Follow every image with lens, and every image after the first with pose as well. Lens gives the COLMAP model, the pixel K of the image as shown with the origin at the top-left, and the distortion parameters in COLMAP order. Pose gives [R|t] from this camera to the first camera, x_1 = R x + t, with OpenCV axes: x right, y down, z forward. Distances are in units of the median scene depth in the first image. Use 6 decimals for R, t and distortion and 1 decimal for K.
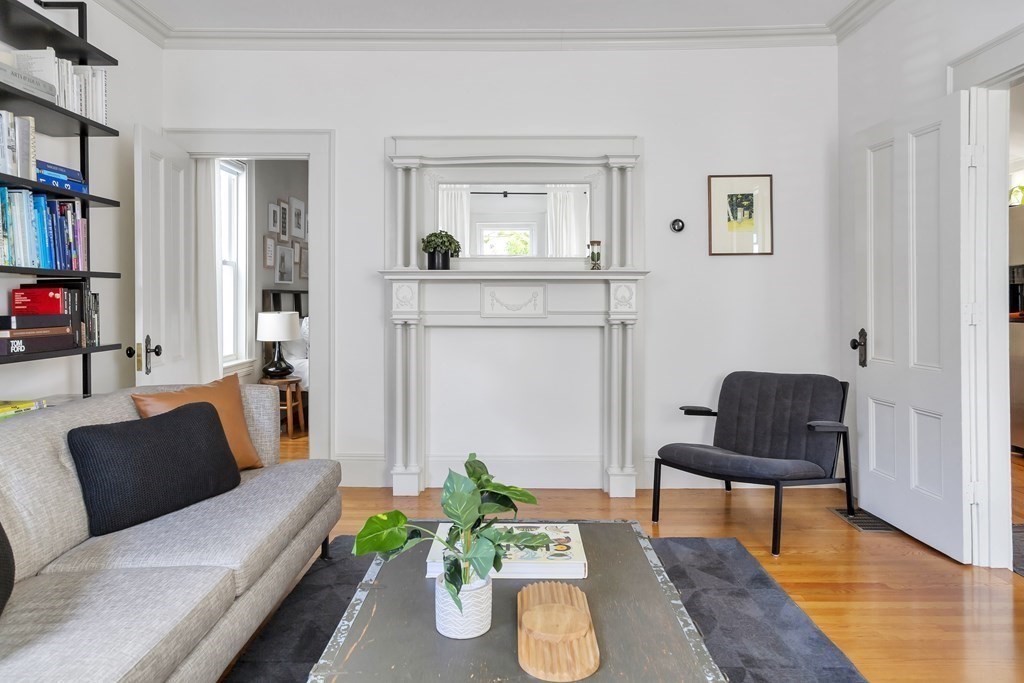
lens RADIAL K [[686.6, 0, 511.9], [0, 686.6, 289.0], [0, 0, 1]] dist [0.008572, 0.001336]
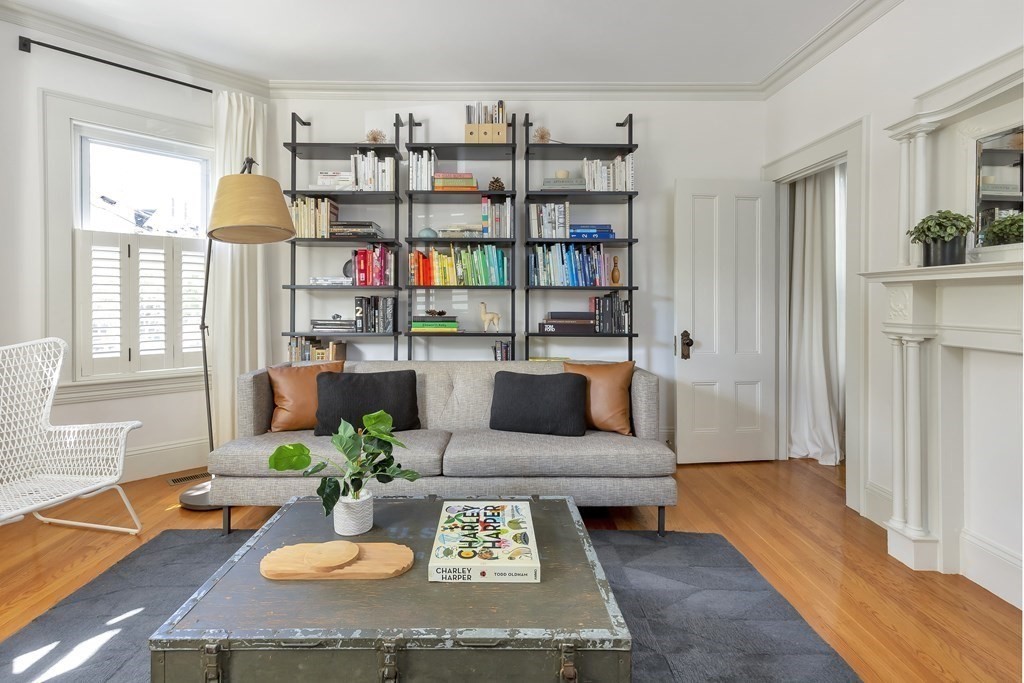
lens RADIAL K [[509.1, 0, 494.1], [0, 509.1, 304.9], [0, 0, 1]] dist [0.013144, 0.000351]
pose [[0.008145, 0.006974, -0.999943, 0.586812], [0.001031, 0.999975, 0.006983, 0.009027], [0.999966, -0.001088, 0.008138, 0.752966]]
